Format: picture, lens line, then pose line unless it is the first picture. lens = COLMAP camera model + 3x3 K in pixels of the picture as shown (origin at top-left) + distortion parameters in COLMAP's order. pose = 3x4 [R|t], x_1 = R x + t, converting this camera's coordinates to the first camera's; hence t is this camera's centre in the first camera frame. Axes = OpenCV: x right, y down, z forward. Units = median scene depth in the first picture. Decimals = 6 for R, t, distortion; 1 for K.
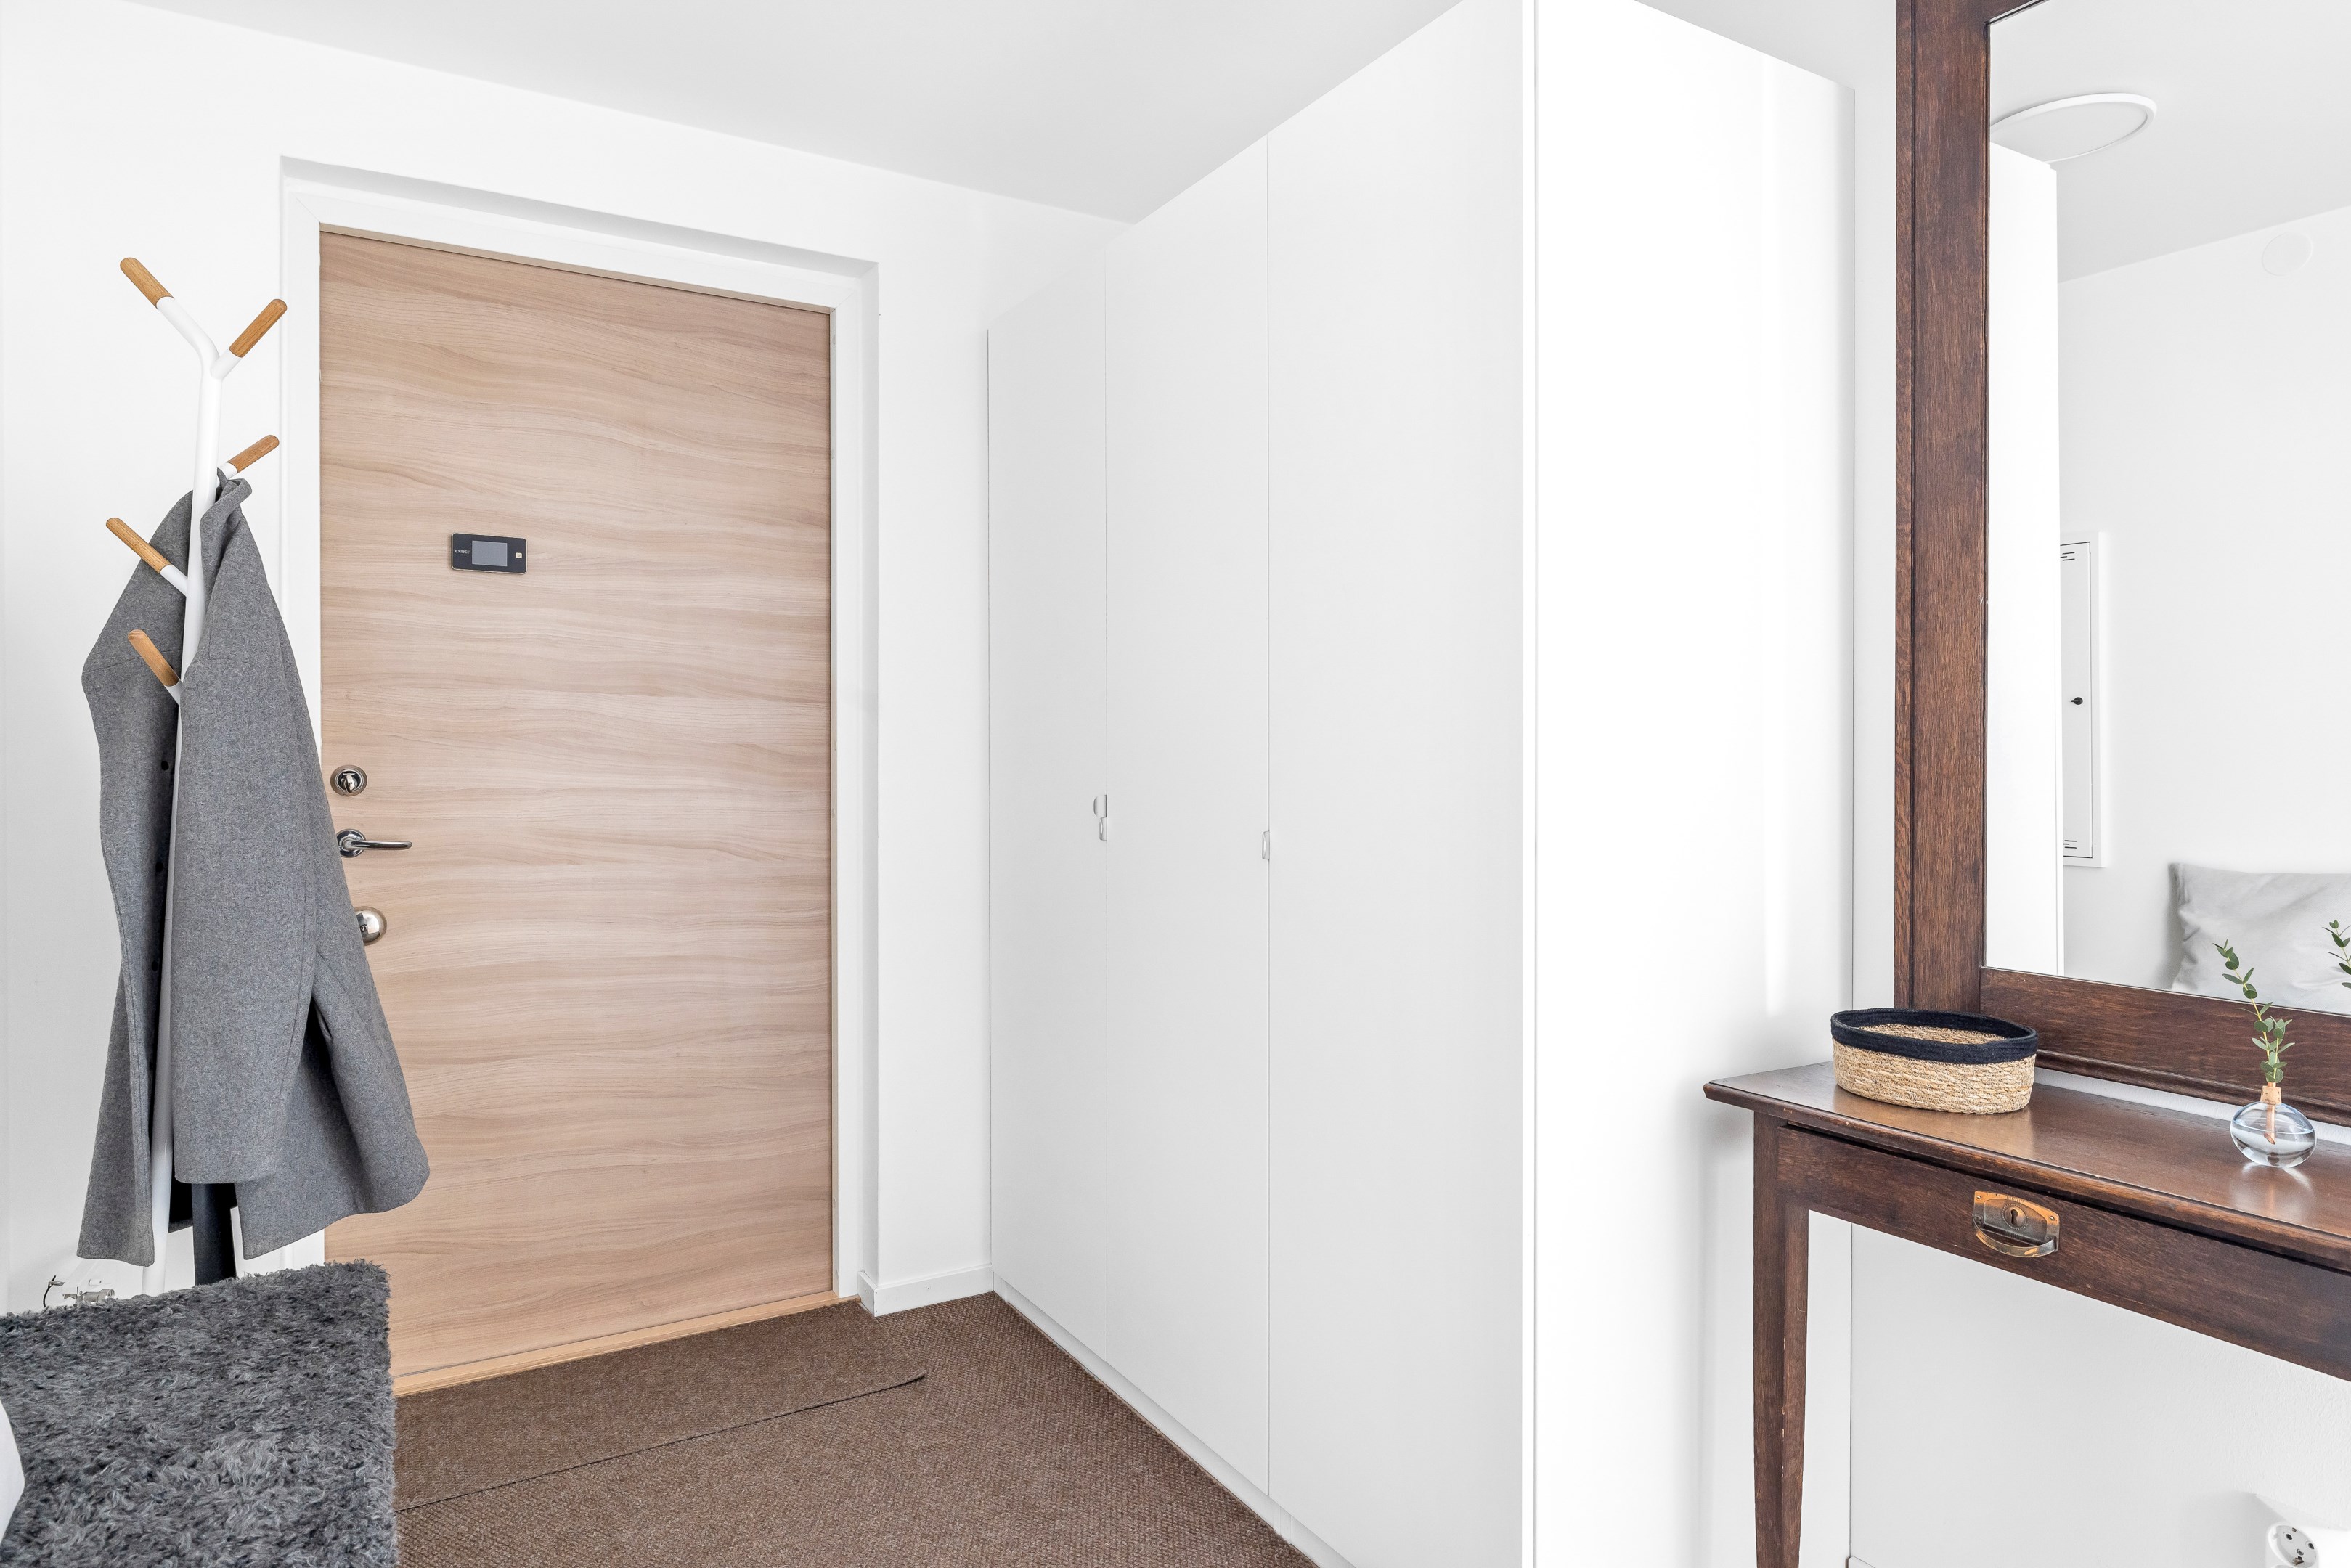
lens RADIAL K [[1366.2, 0, 1165.9], [0, 1366.2, 761.3], [0, 0, 1]] dist [0.001798, -0.000138]
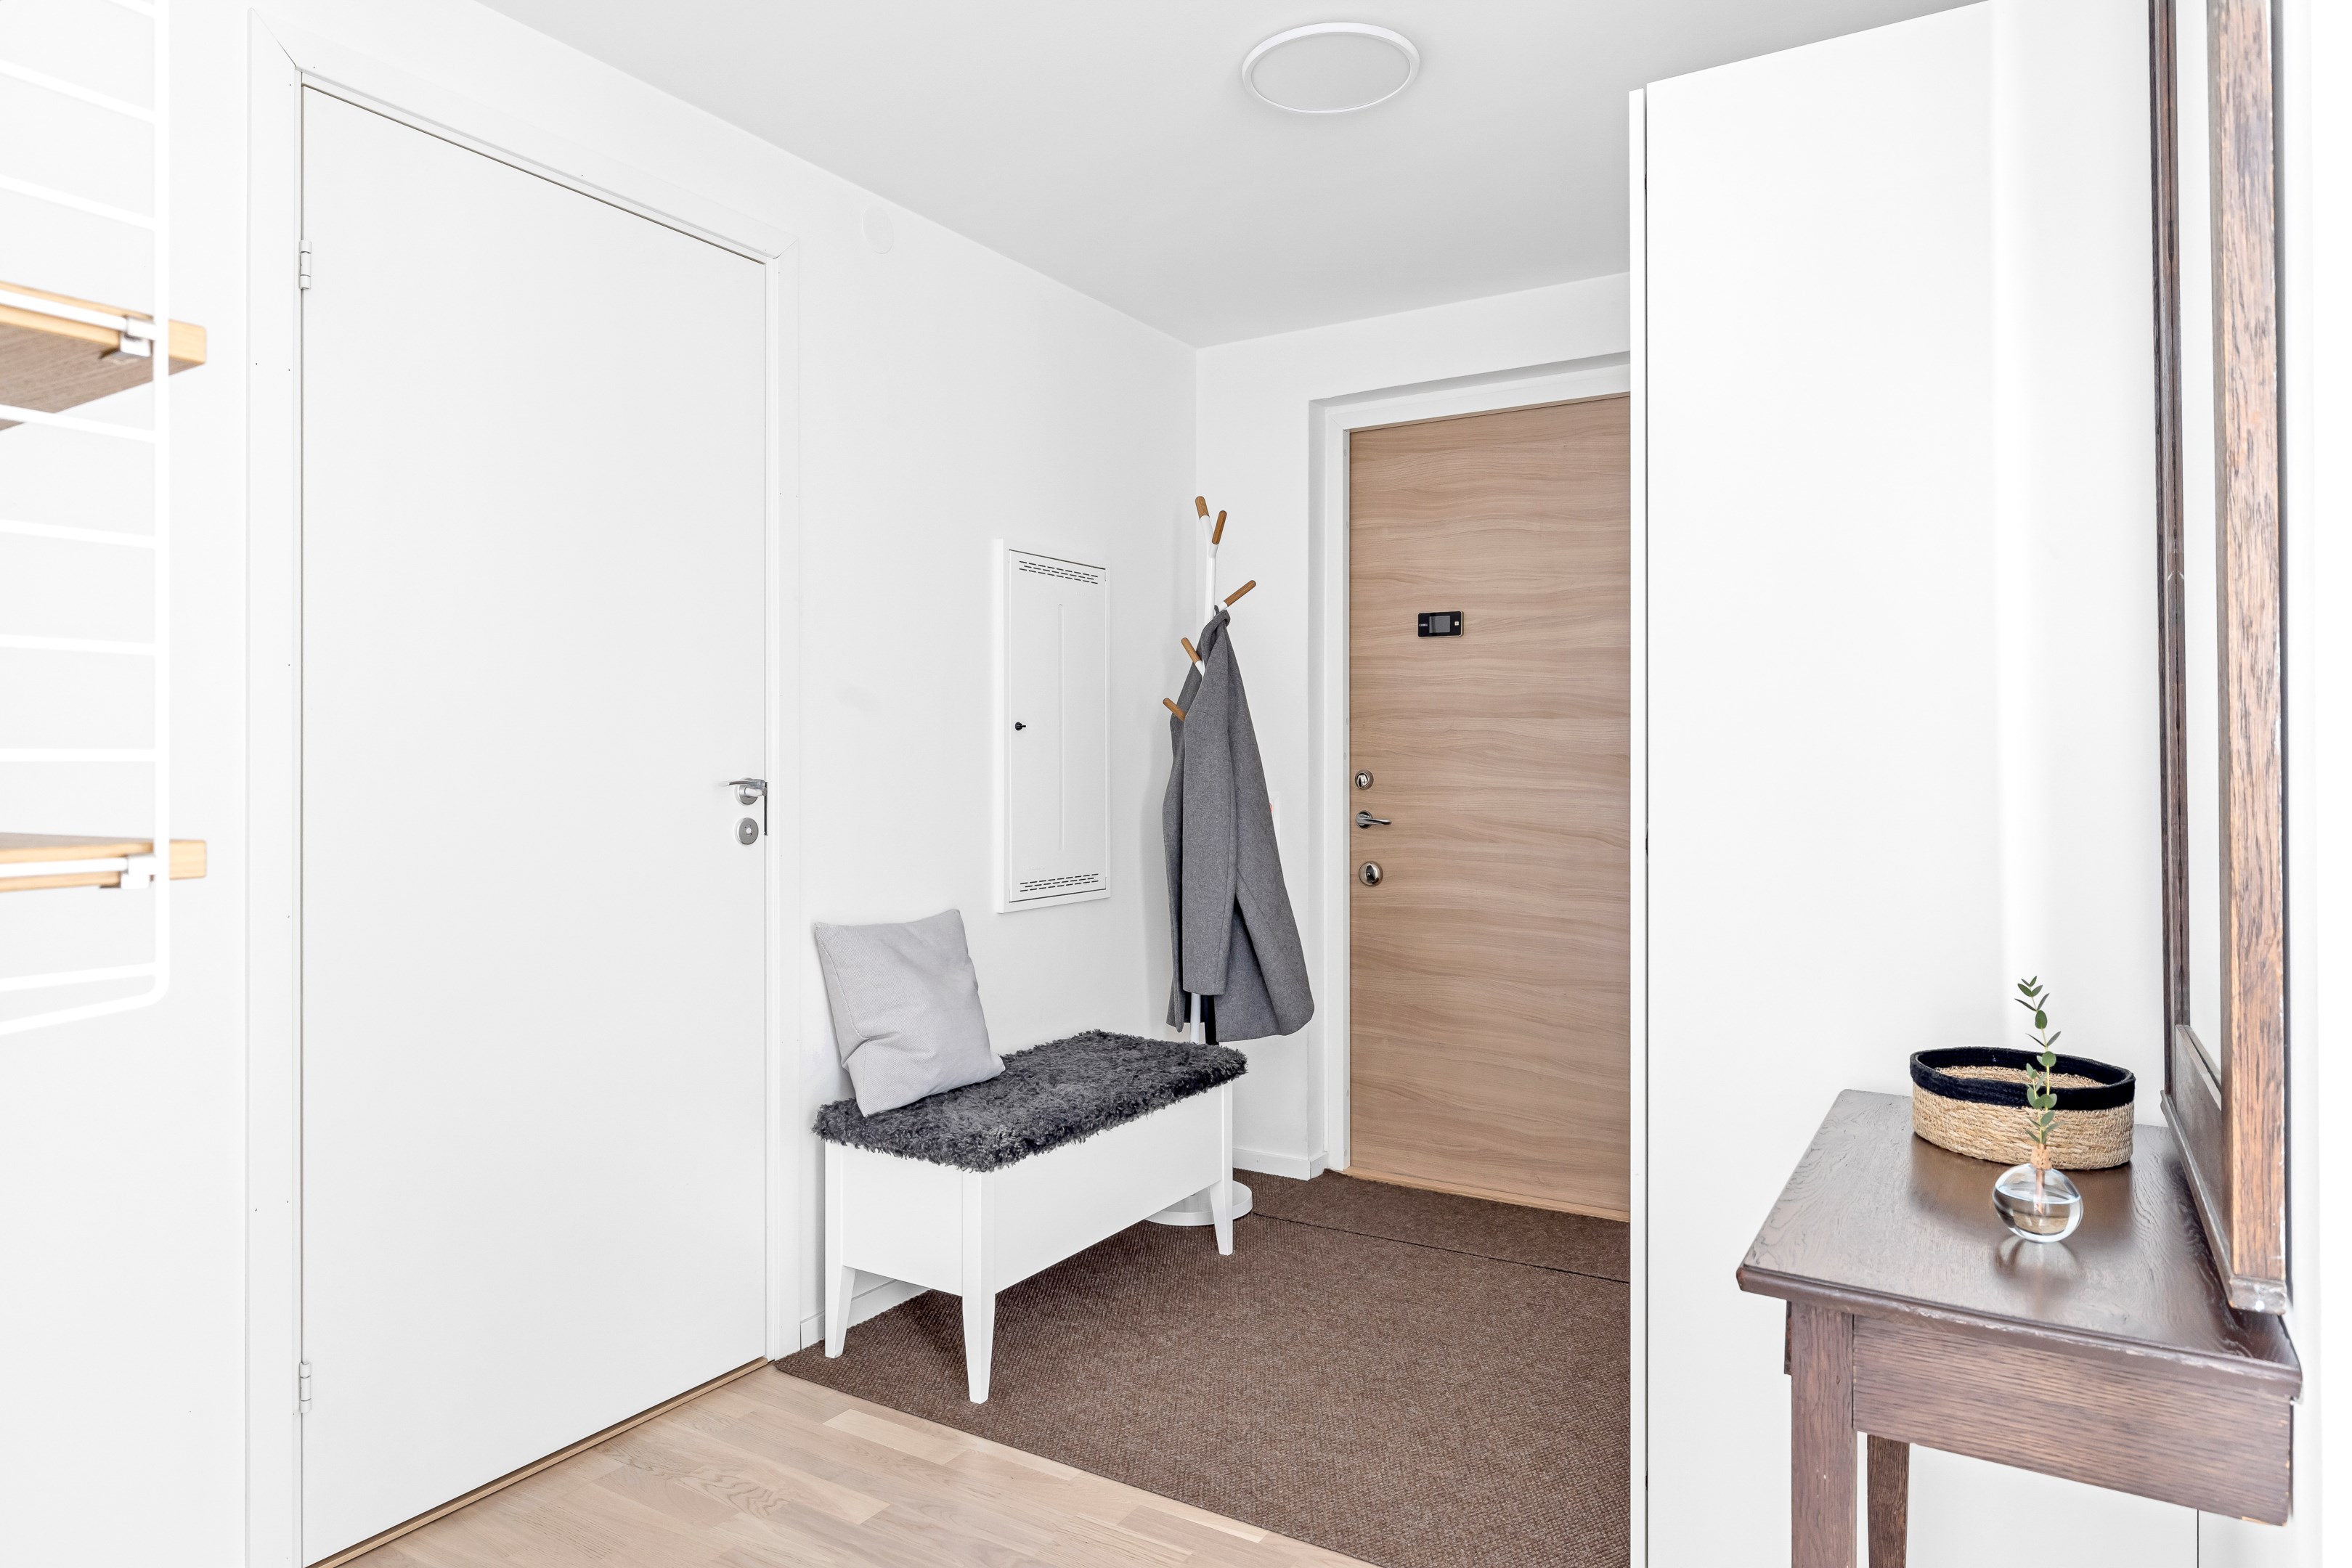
lens RADIAL K [[1366.7, 0, 1166.4], [0, 1366.7, 761.3], [0, 0, 1]] dist [0.001798, -0.000138]
pose [[0.482862, -0.000190, -0.875696, 0.620105], [-0.005606, 0.999979, -0.003308, -0.000277], [0.875678, 0.006507, 0.482851, 0.045979]]
